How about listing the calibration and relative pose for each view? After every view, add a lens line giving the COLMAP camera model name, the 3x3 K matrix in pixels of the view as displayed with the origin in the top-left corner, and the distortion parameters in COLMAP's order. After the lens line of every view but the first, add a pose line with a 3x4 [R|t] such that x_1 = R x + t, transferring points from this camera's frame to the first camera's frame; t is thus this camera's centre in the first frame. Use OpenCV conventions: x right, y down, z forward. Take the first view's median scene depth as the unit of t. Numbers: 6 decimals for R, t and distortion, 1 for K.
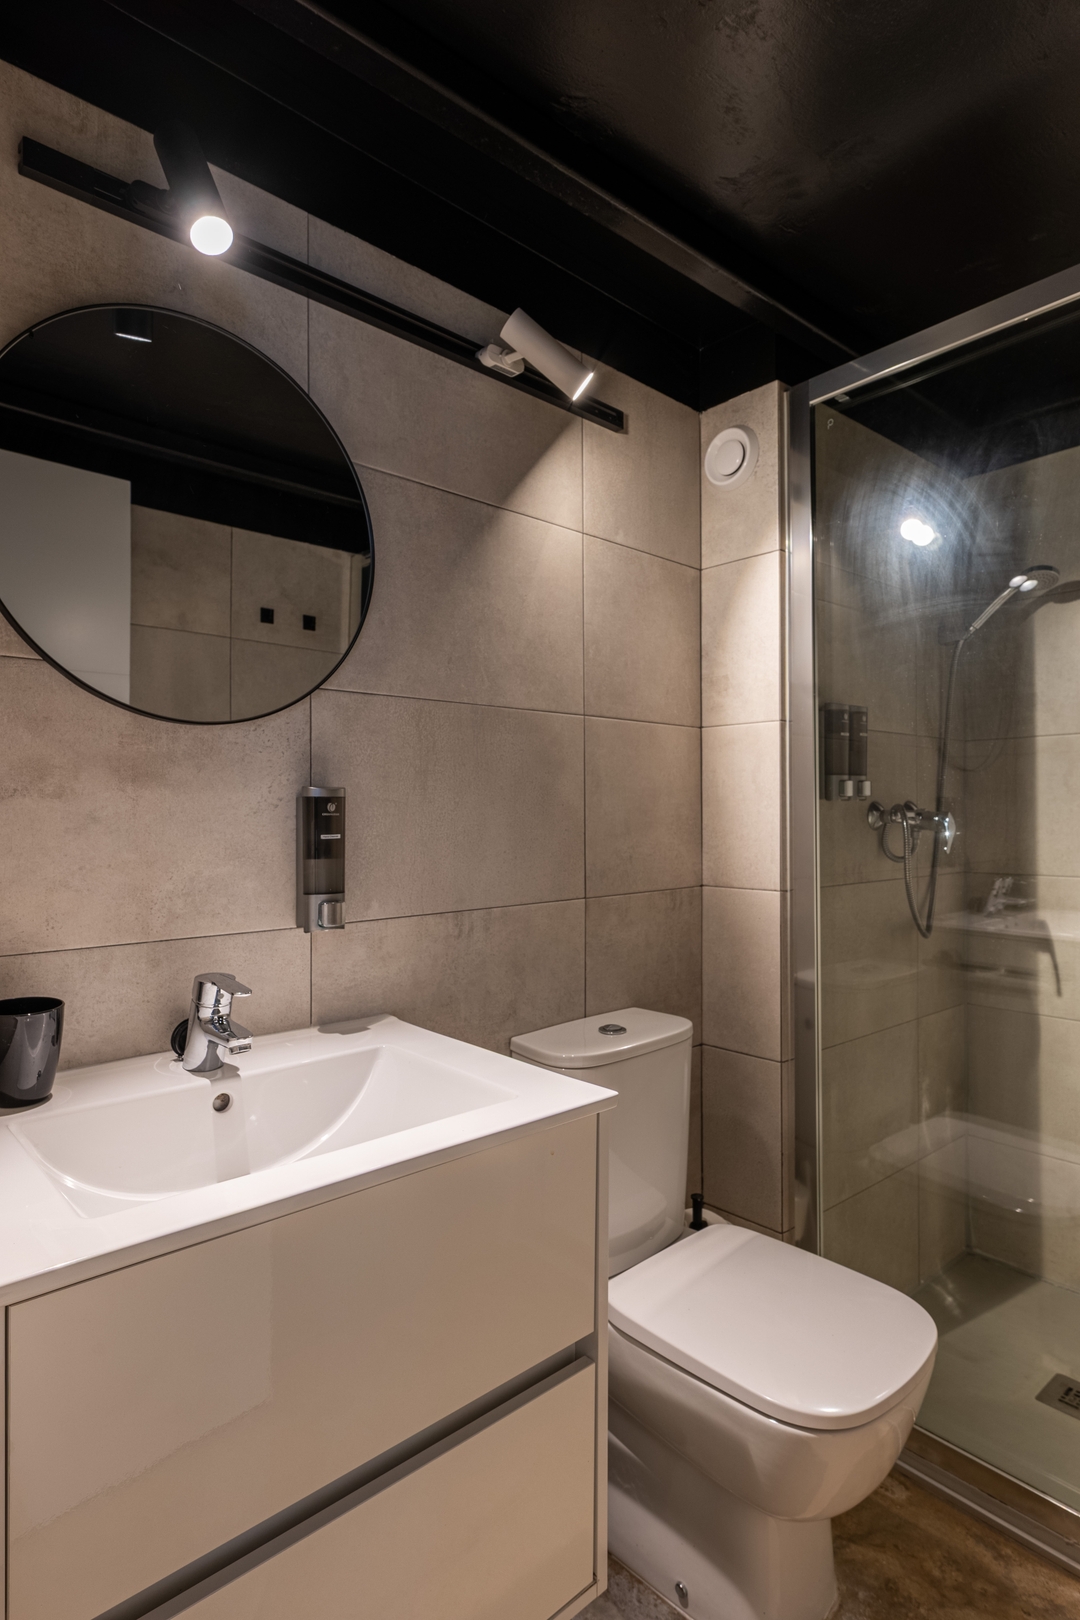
lens RADIAL K [[888.0, 0, 539.9], [0, 888.0, 810.4], [0, 0, 1]] dist [0.006072, 0.000634]
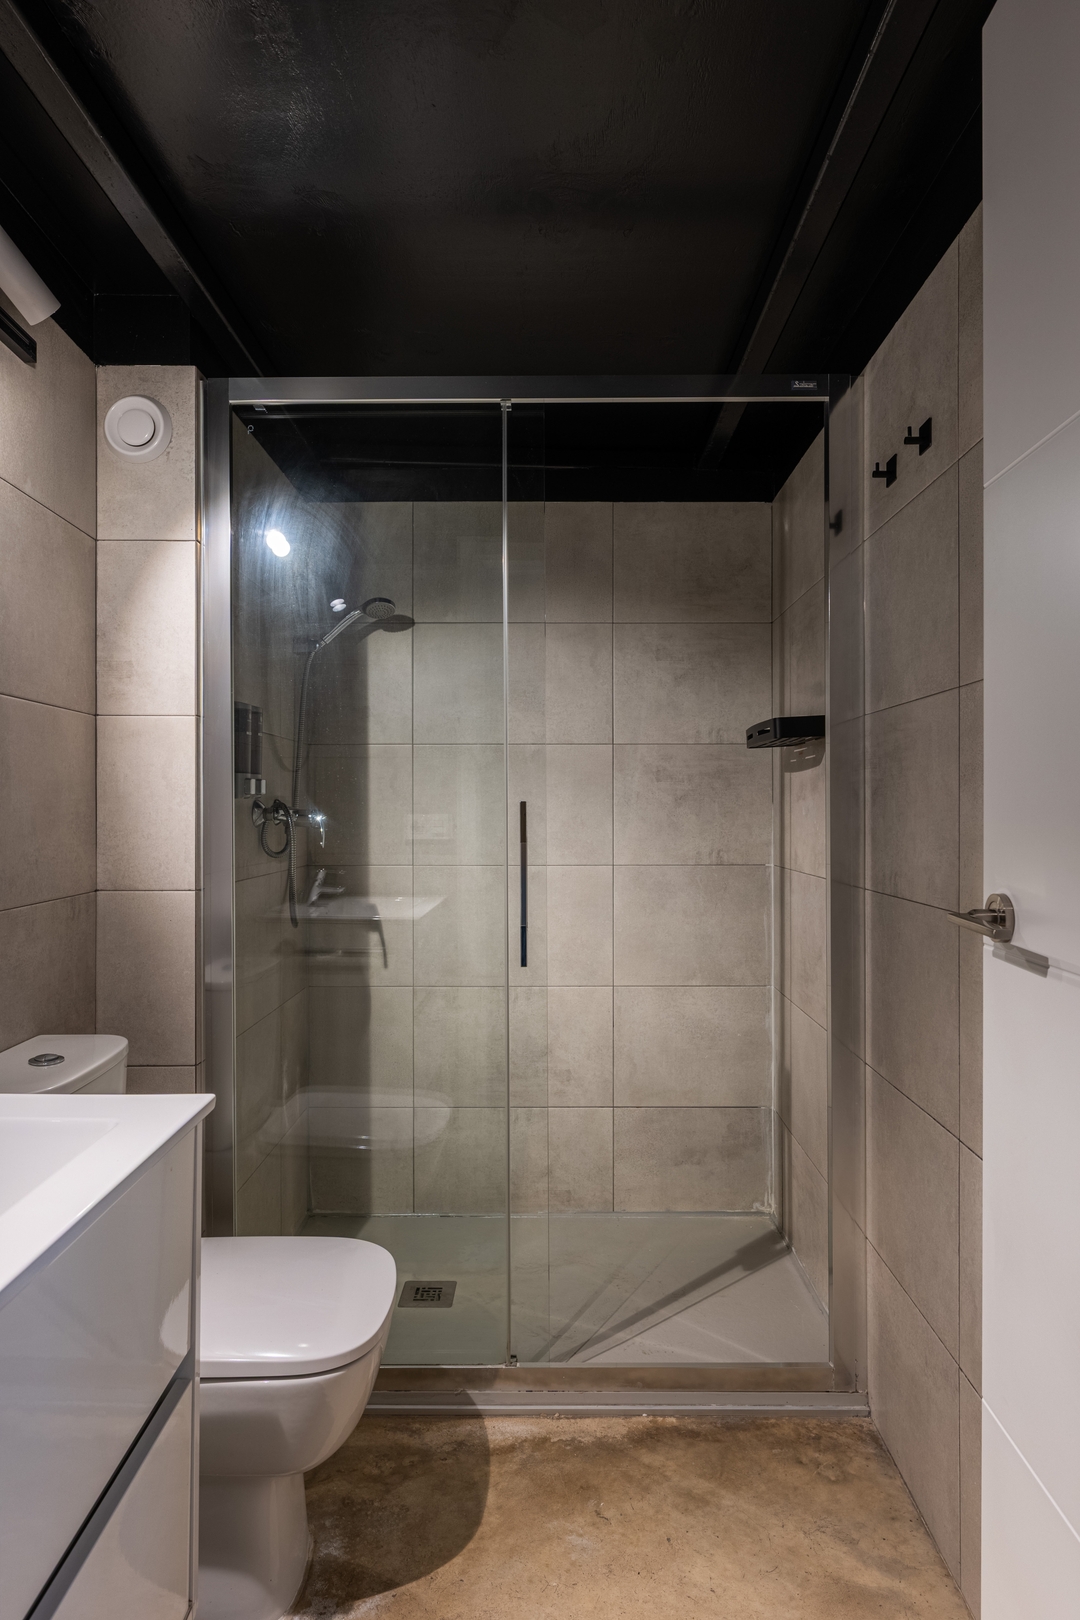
lens RADIAL K [[960.2, 0, 538.8], [0, 960.2, 810.5], [0, 0, 1]] dist [0.006048, 0.003671]
pose [[0.663356, 0.003265, 0.748297, -0.252446], [-0.004878, 0.999988, -0.000039, 0.001260], [-0.748288, -0.003625, 0.663364, 0.016266]]
